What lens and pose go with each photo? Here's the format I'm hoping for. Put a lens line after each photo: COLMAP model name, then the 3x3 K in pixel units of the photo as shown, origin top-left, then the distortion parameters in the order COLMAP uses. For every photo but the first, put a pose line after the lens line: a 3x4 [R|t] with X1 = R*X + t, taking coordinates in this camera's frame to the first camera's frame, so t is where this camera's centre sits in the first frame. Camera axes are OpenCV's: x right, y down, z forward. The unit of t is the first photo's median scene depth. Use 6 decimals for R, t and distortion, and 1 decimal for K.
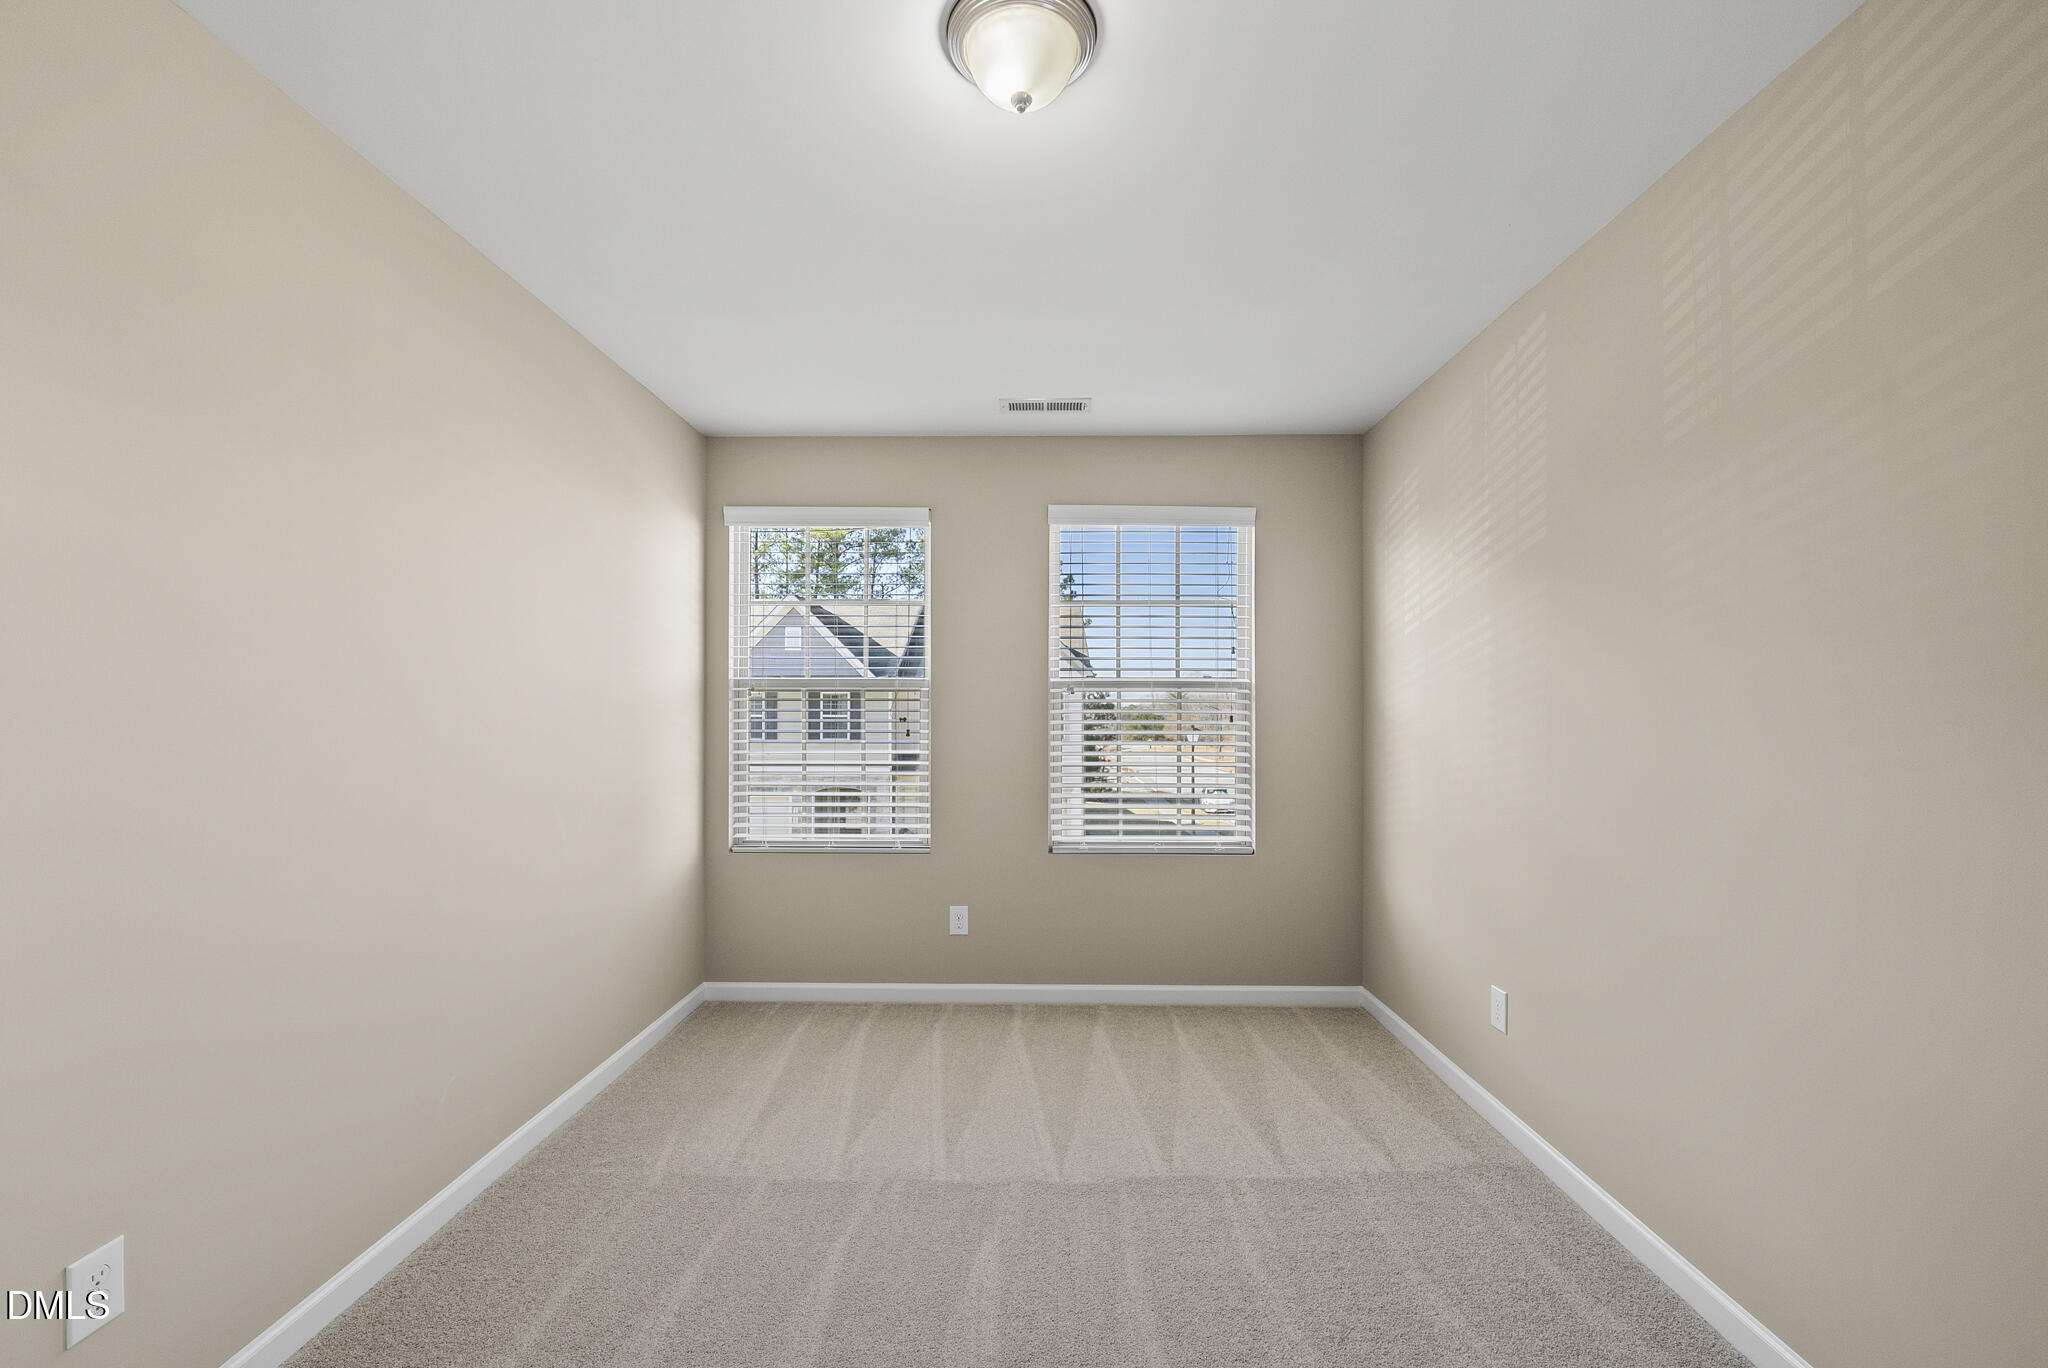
lens RADIAL K [[849.7, 0, 1024.4], [0, 849.7, 700.7], [0, 0, 1]] dist [-0.001296, 0.000186]
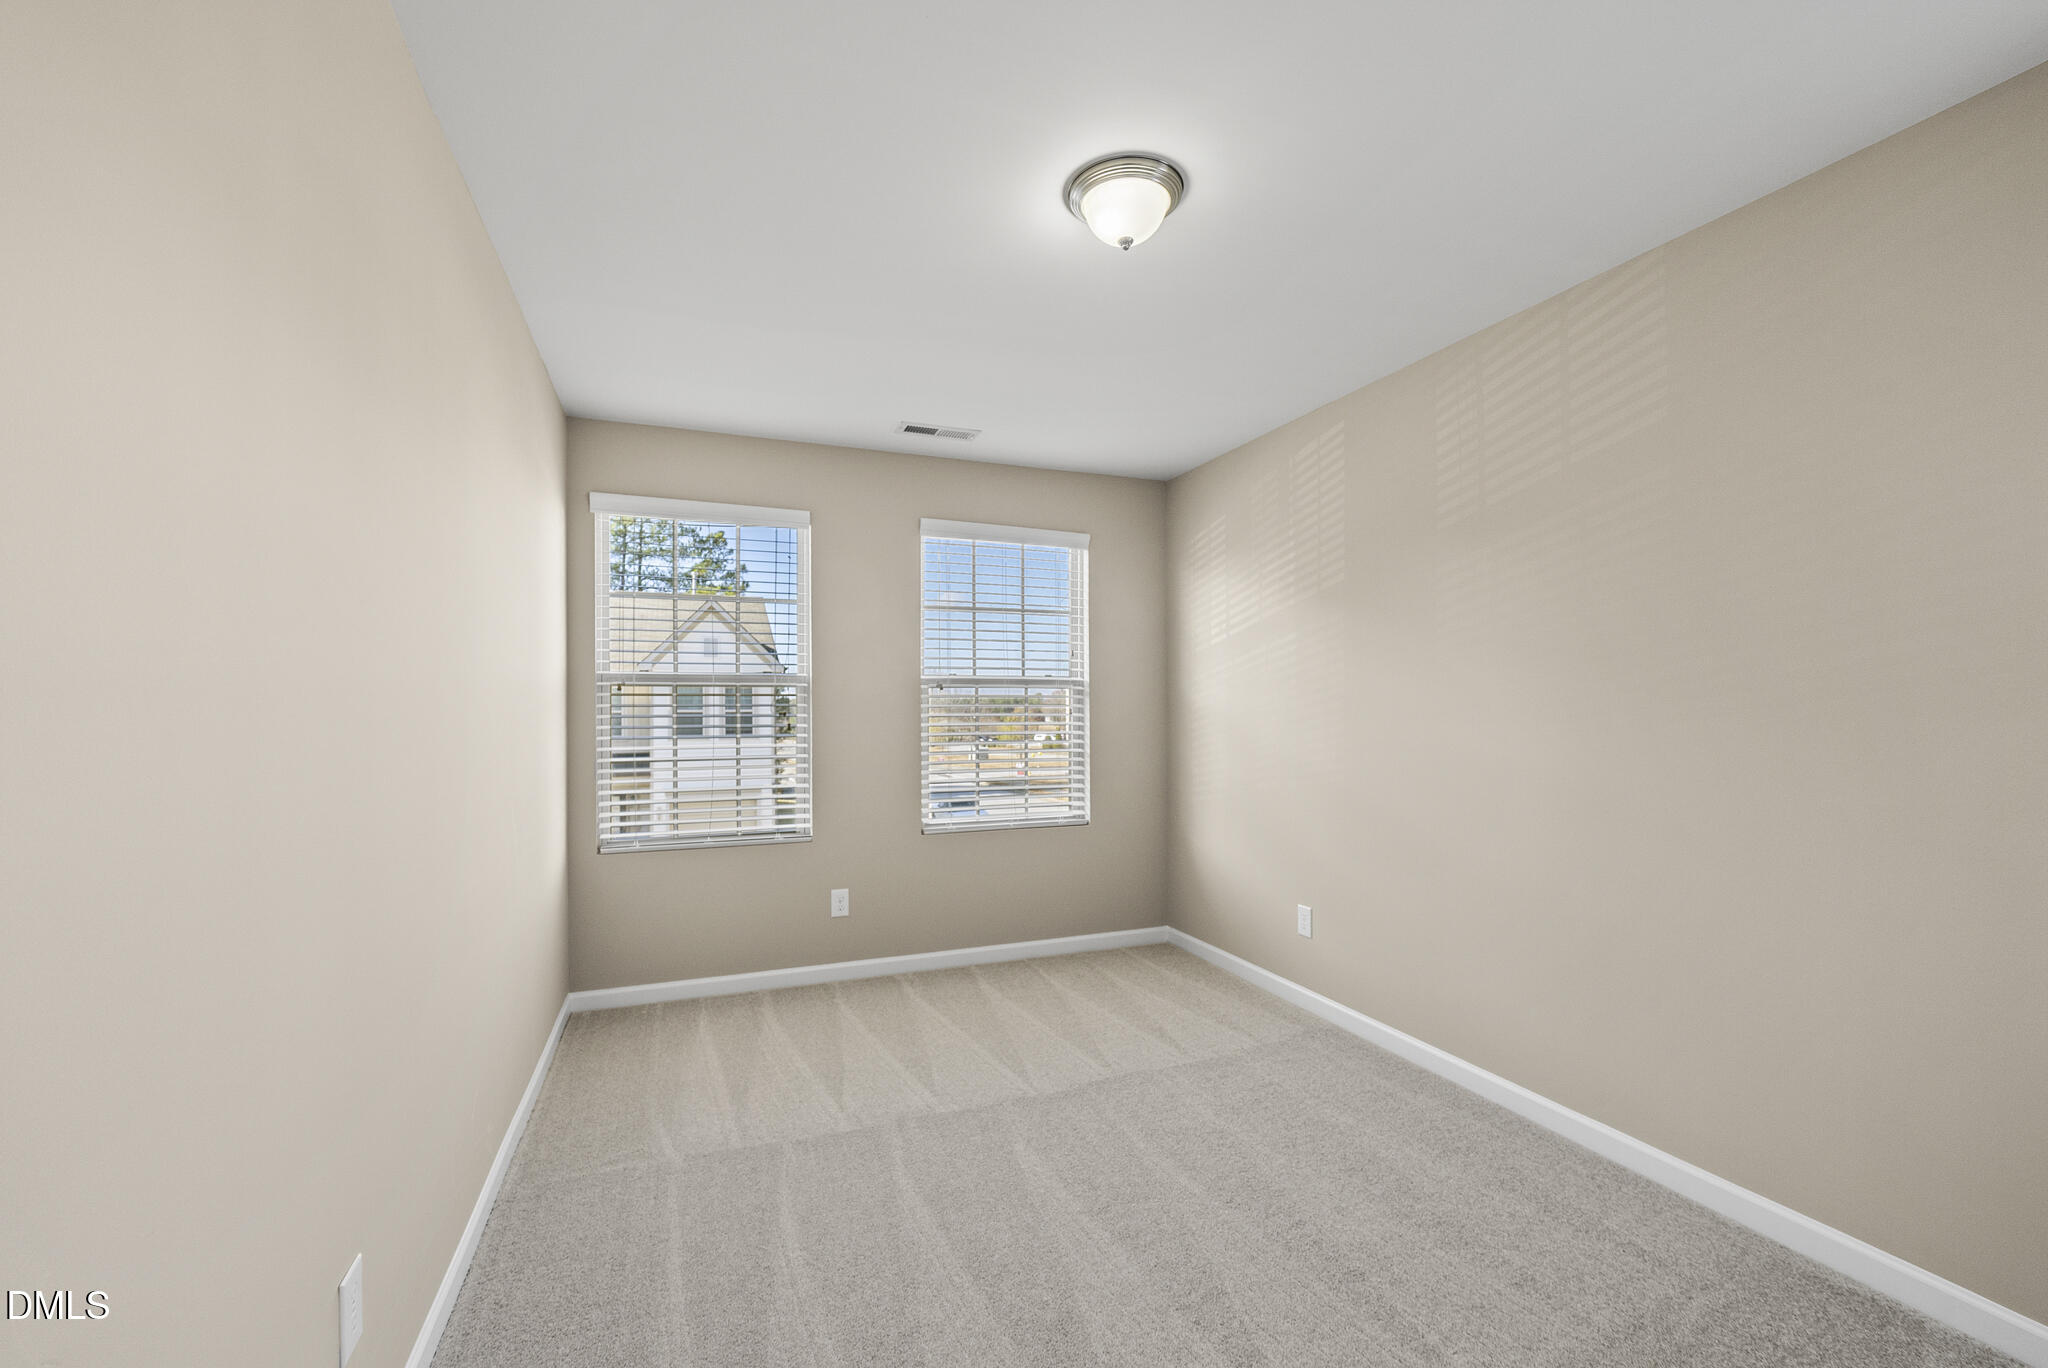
lens RADIAL K [[848.1, 0, 1019.4], [0, 848.1, 693.9], [0, 0, 1]] dist [-0.000647, 0.000690]
pose [[0.923917, 0.002079, 0.382587, -0.283722], [-0.000774, 0.999993, -0.003565, 0.001520], [-0.382592, 0.002998, 0.923913, -0.065274]]
